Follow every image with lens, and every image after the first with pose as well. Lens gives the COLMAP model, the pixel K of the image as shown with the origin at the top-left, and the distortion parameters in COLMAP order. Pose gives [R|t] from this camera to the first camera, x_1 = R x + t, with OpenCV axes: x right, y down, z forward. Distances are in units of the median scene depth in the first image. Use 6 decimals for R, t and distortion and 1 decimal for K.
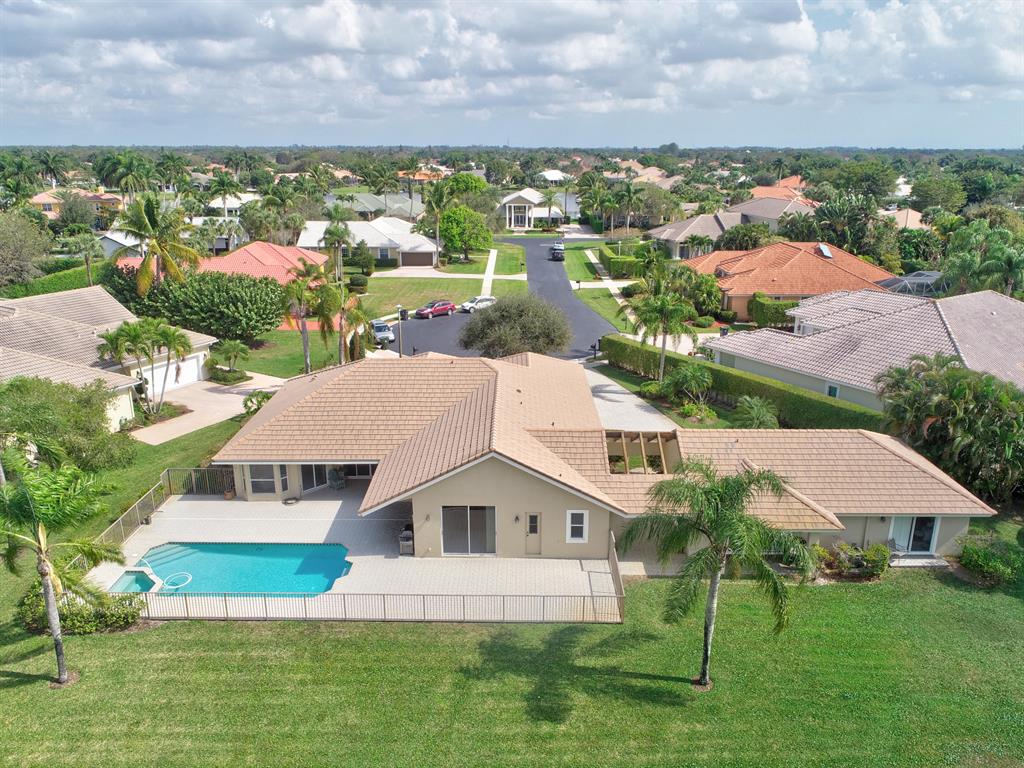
lens RADIAL K [[778.0, 0, 508.0], [0, 778.0, 386.3], [0, 0, 1]] dist [0.007643, 0.001344]
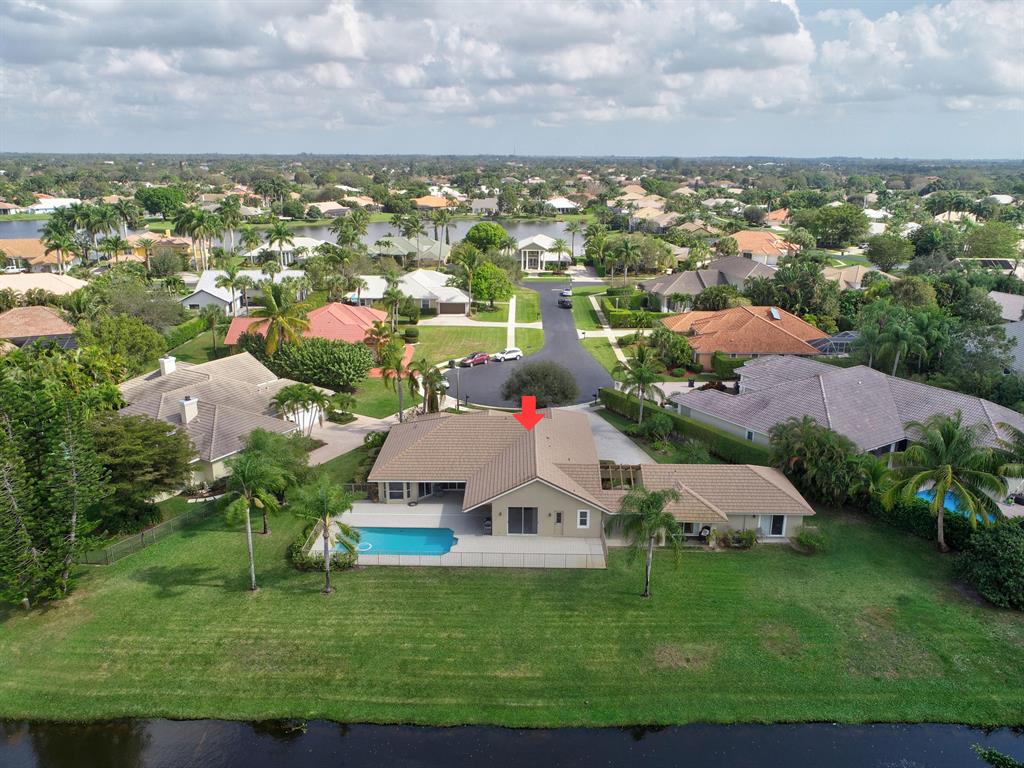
lens RADIAL K [[778.0, 0, 508.0], [0, 778.0, 386.3], [0, 0, 1]] dist [0.007643, 0.001344]
pose [[0.999967, 0.005981, -0.005559, -0.032454], [-0.006027, 0.999948, -0.008177, -0.046802], [0.005510, 0.008211, 0.999951, -0.338275]]
